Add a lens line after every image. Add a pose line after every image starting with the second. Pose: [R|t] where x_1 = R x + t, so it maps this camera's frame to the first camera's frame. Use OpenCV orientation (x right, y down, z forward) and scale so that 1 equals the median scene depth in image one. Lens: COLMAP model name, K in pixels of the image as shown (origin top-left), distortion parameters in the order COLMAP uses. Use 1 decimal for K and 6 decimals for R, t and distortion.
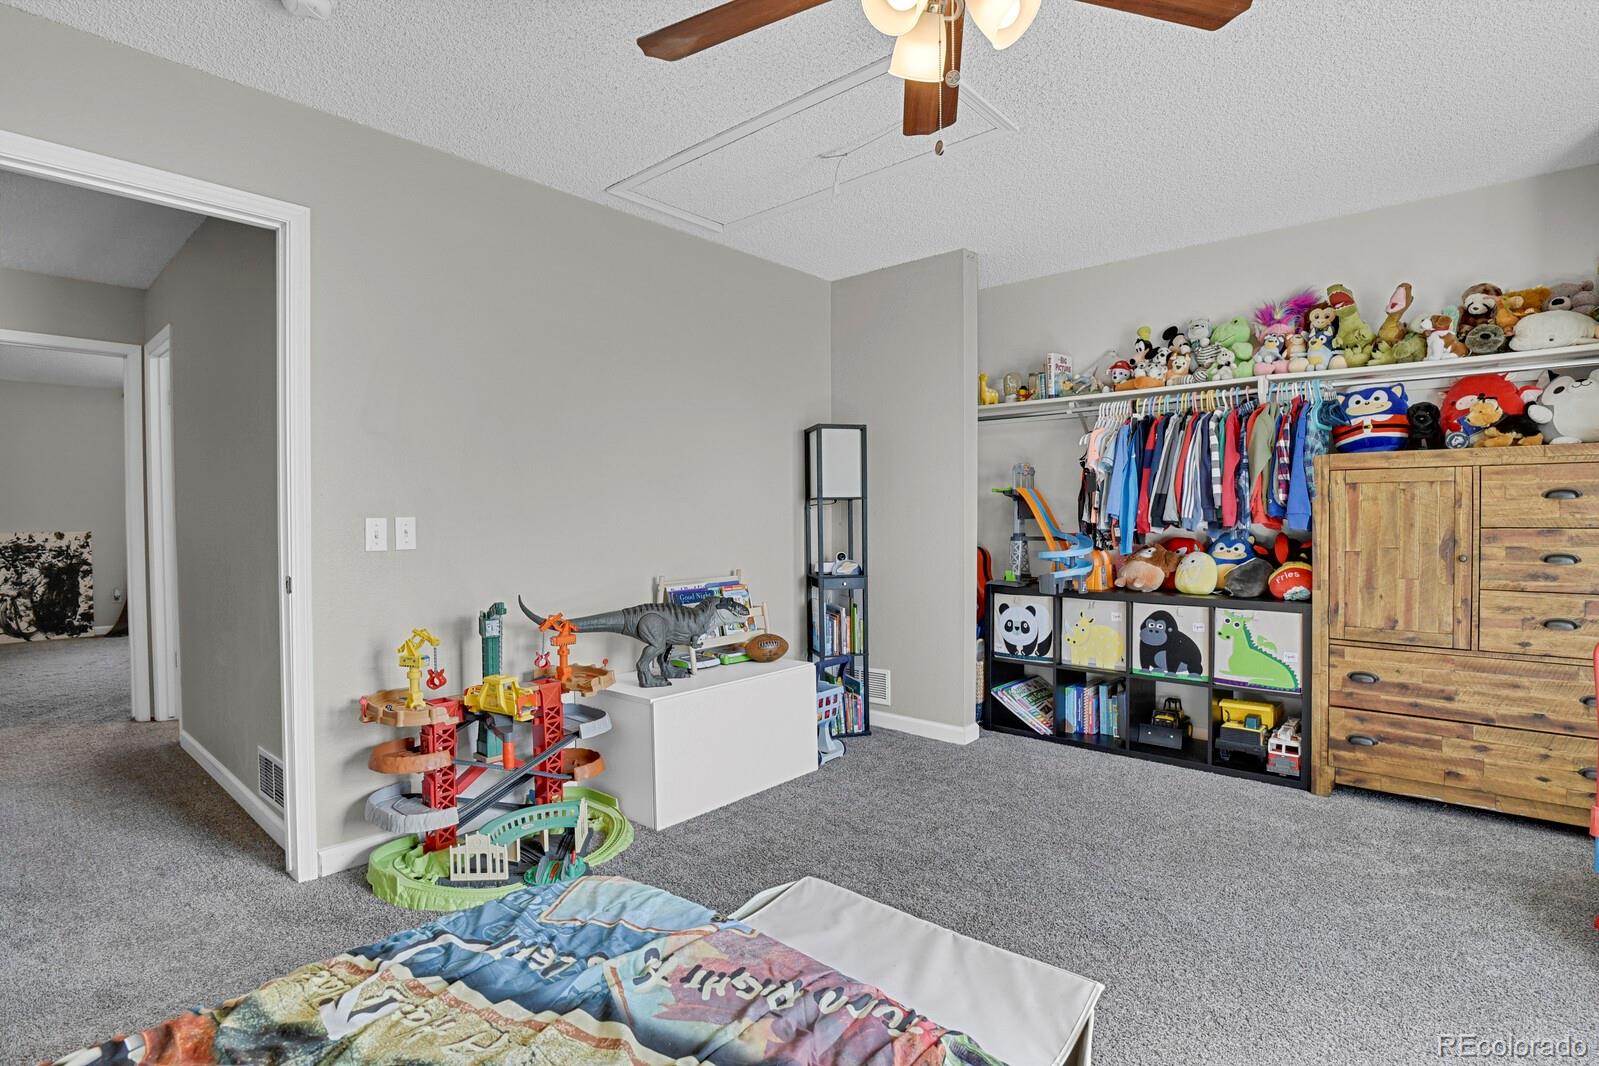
lens RADIAL K [[789.4, 0, 805.8], [0, 789.4, 530.3], [0, 0, 1]] dist [-0.028693, -0.000374]
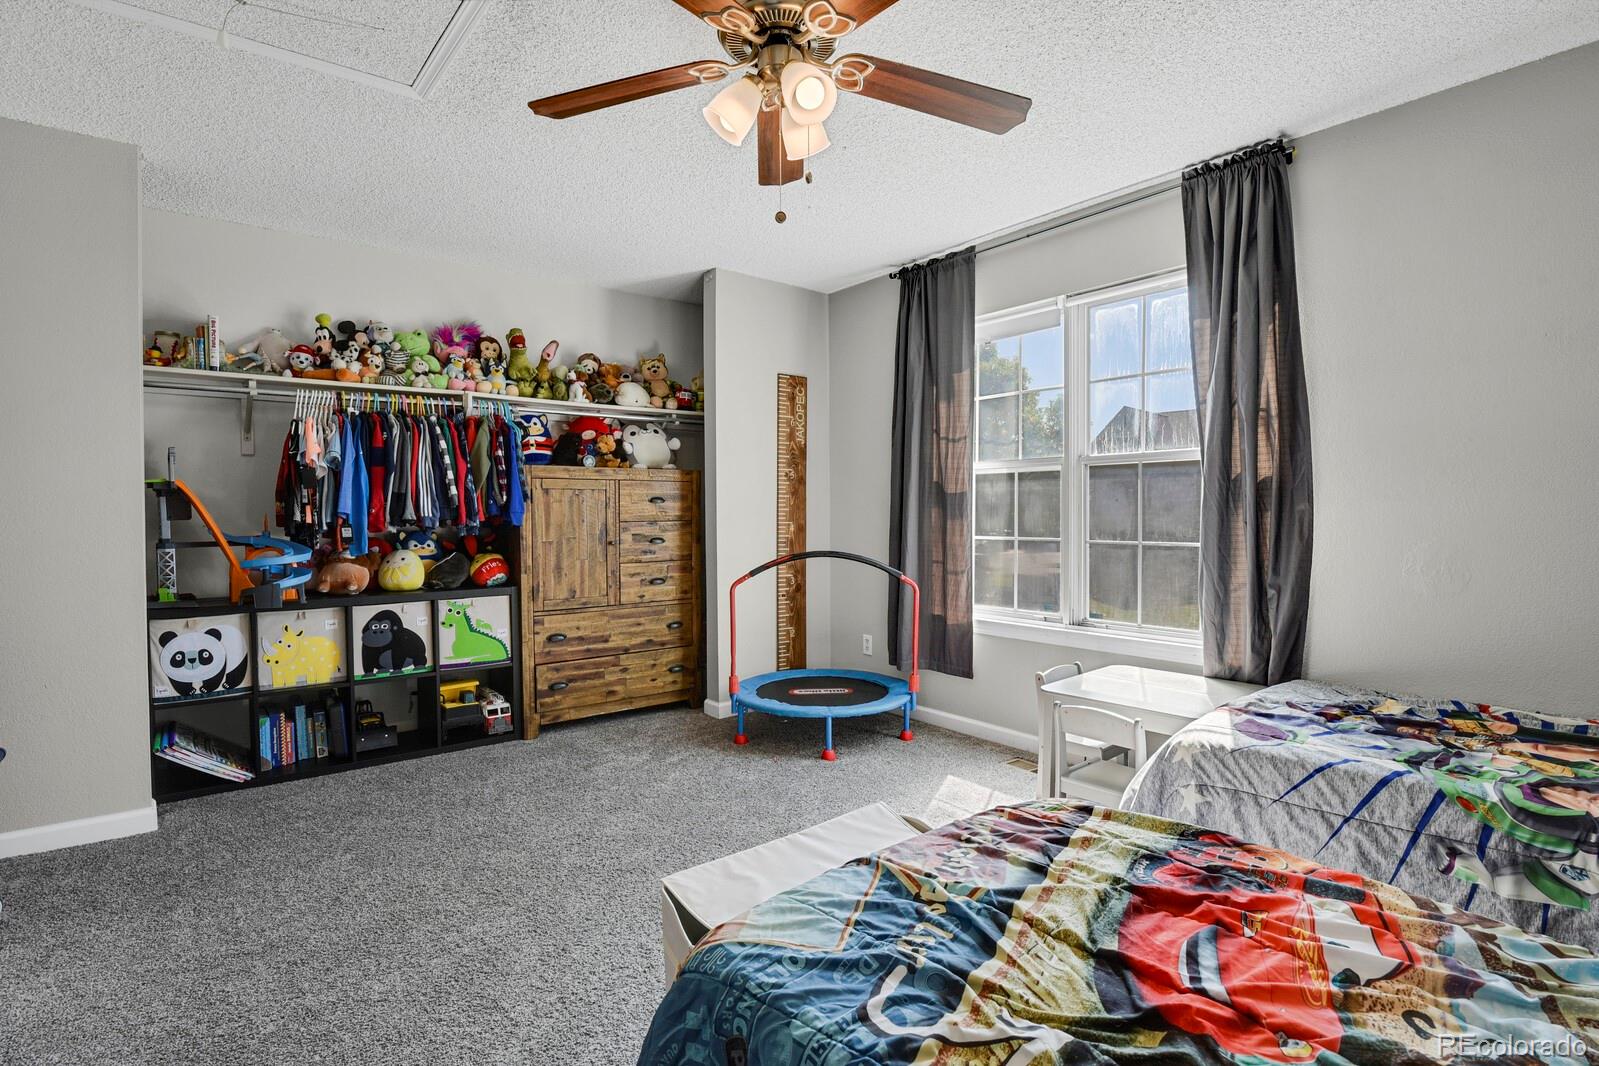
lens RADIAL K [[789.4, 0, 810.6], [0, 789.4, 525.8], [0, 0, 1]] dist [-0.028693, -0.000374]
pose [[0.155425, -0.015415, 0.987727, -0.476271], [0.022955, 0.999665, 0.011989, -0.004439], [-0.987581, 0.020810, 0.155727, 0.336295]]
